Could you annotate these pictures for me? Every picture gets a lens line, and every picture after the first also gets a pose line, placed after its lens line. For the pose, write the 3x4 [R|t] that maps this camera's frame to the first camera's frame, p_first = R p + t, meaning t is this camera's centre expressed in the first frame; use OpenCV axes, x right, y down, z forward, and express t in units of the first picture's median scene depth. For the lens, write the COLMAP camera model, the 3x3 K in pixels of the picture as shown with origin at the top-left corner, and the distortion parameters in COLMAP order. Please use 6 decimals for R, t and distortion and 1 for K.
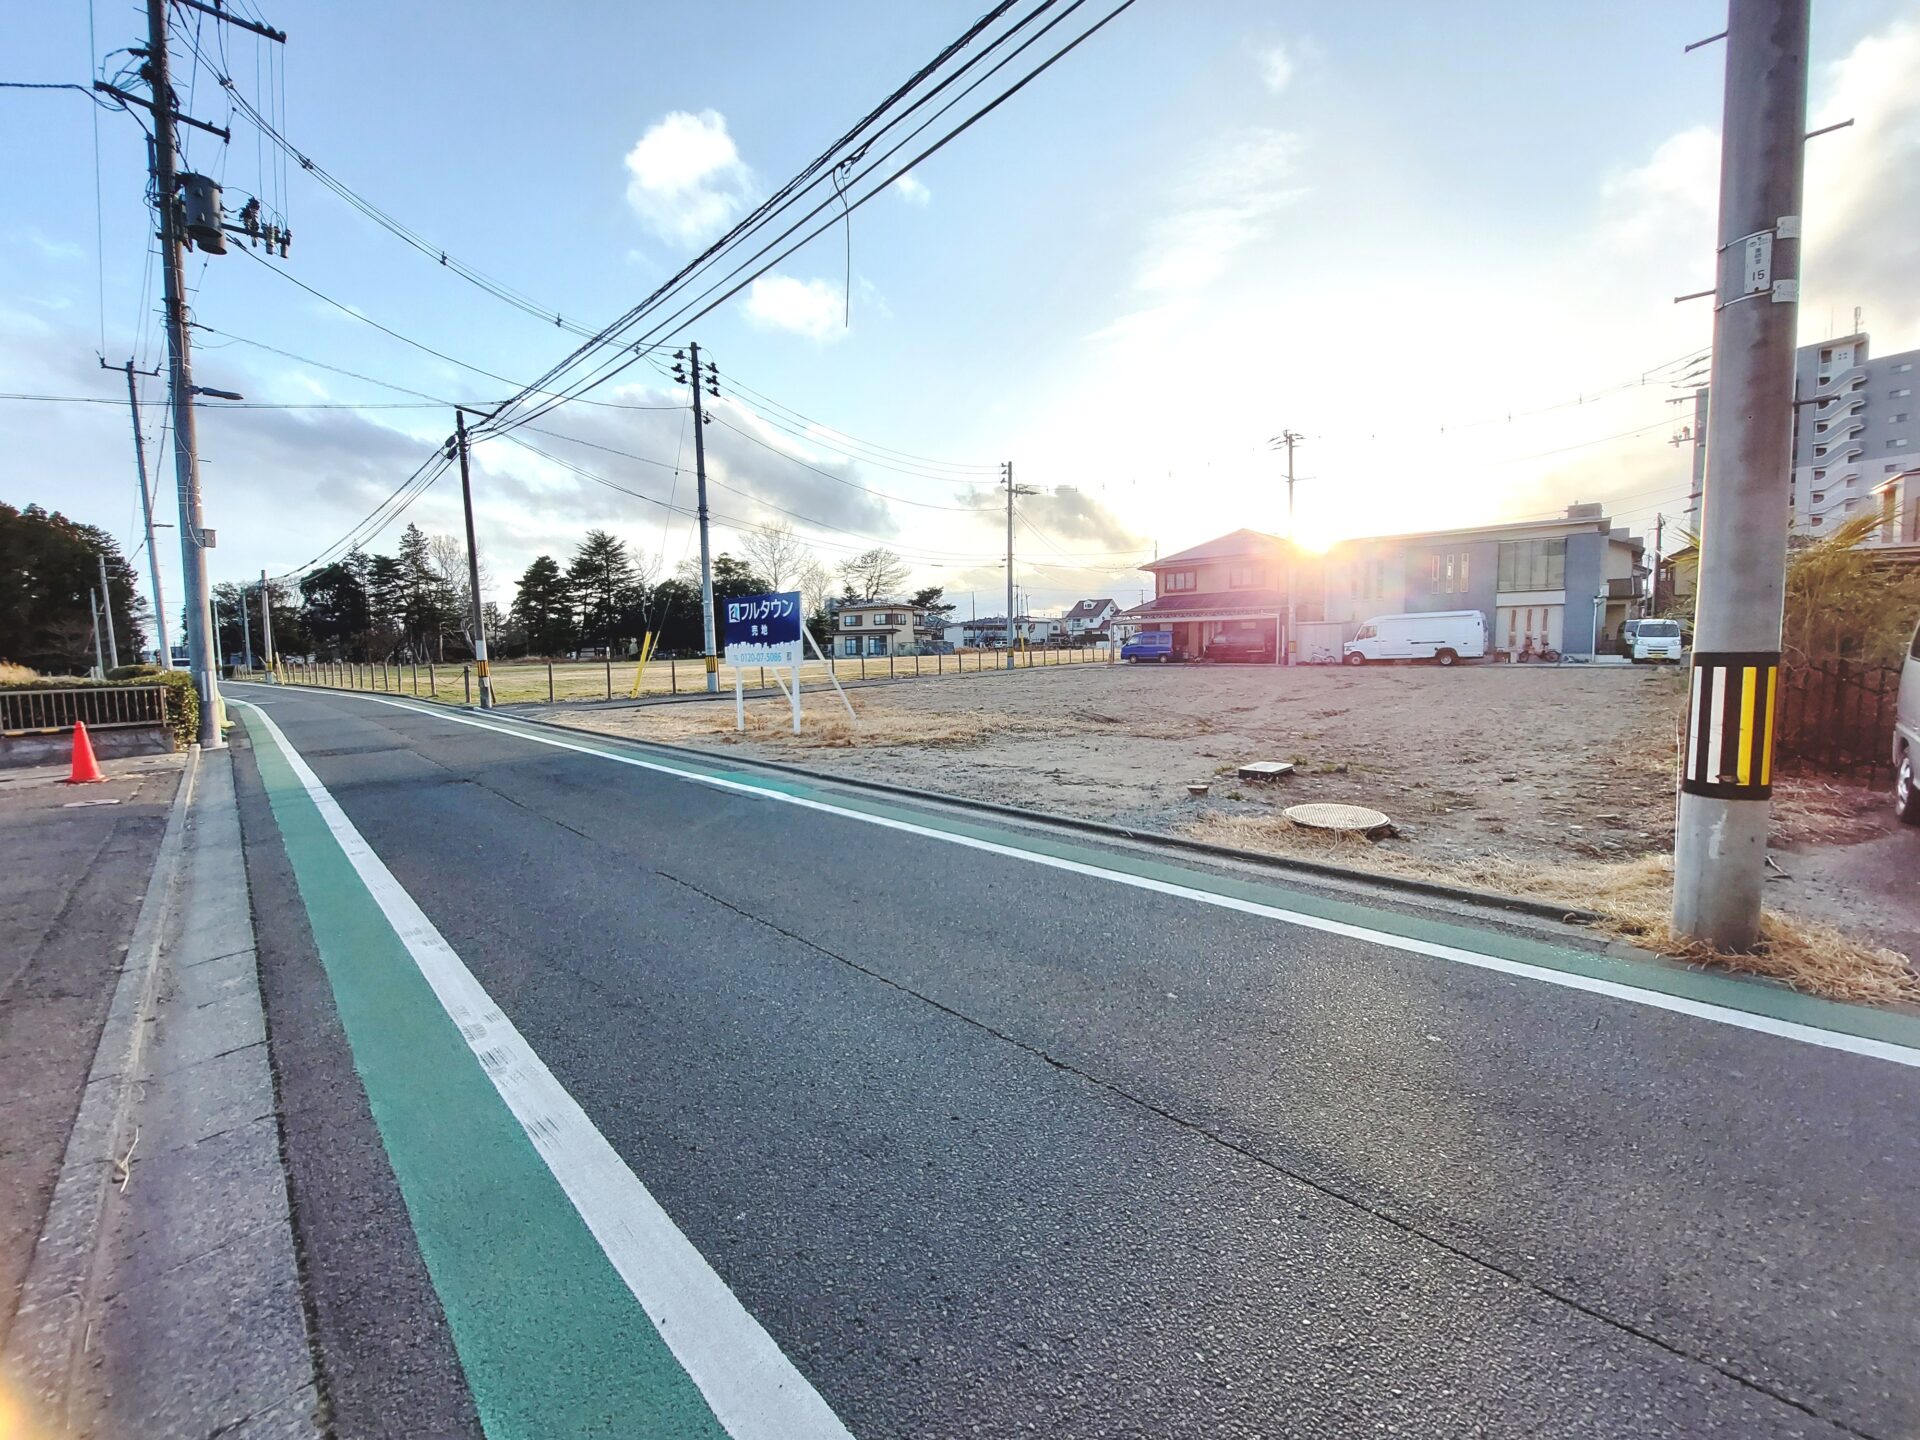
lens RADIAL K [[760.0, 0, 945.0], [0, 760.0, 712.2], [0, 0, 1]] dist [-0.017634, -0.002187]
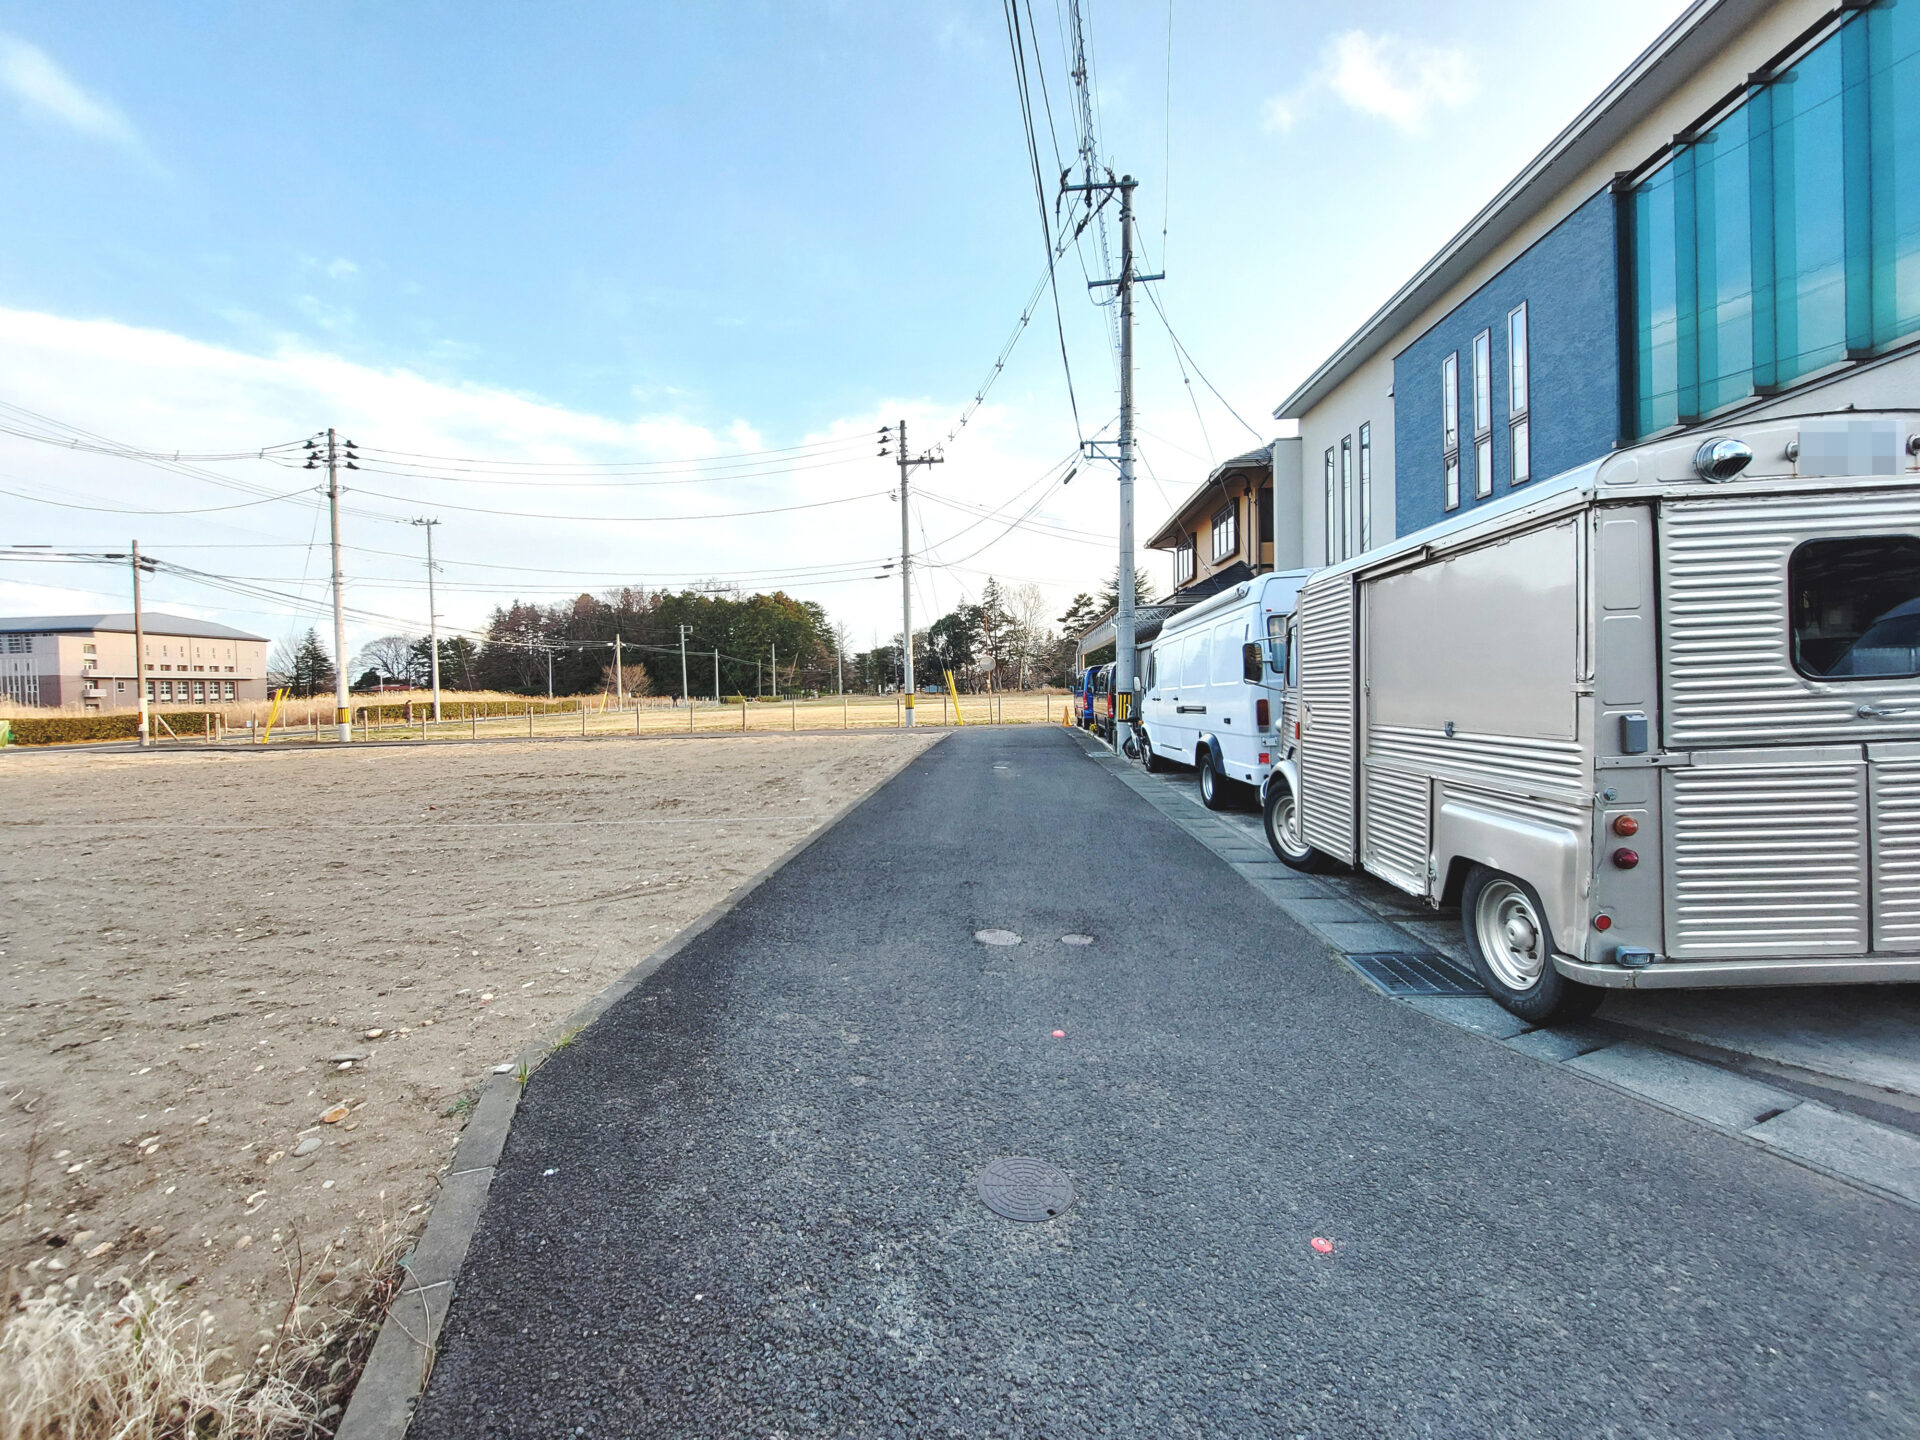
lens RADIAL K [[760.0, 0, 945.2], [0, 760.0, 706.0], [0, 0, 1]] dist [-0.017634, -0.002187]
pose [[0.601031, 0.025742, -0.798811, 0.608590], [-0.058944, 0.998187, -0.012183, -0.065825], [0.797049, 0.054408, 0.601458, 0.594050]]
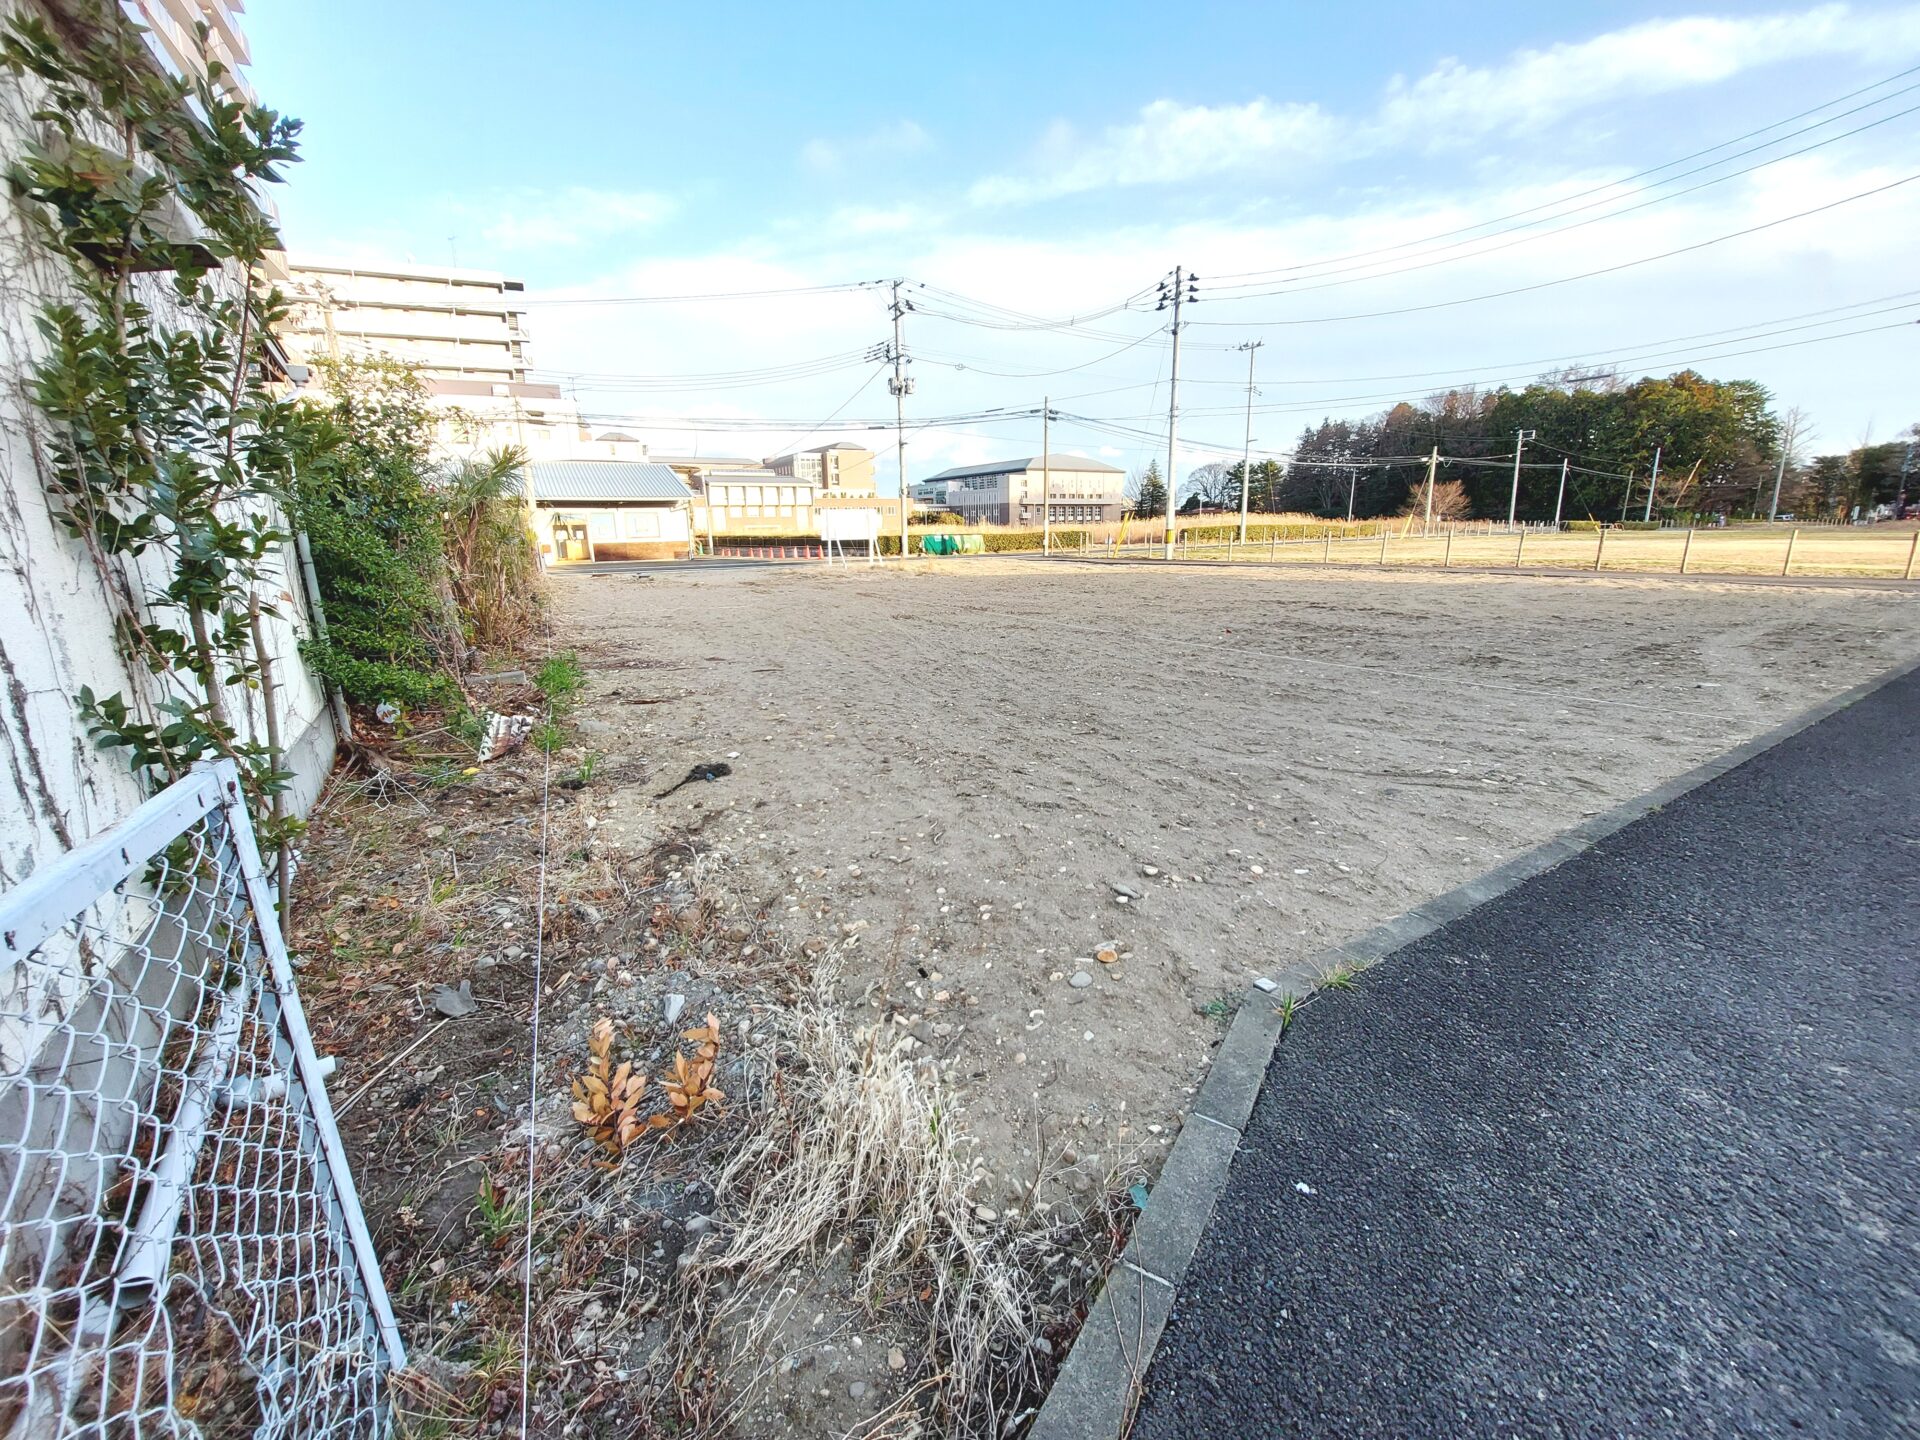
lens RADIAL K [[760.0, 0, 944.7], [0, 760.0, 711.4], [0, 0, 1]] dist [-0.017634, -0.002187]
pose [[-0.308546, 0.249964, -0.917778, 0.589903], [-0.055115, 0.958535, 0.279593, -0.066556], [0.949611, 0.136851, -0.281976, 0.594876]]
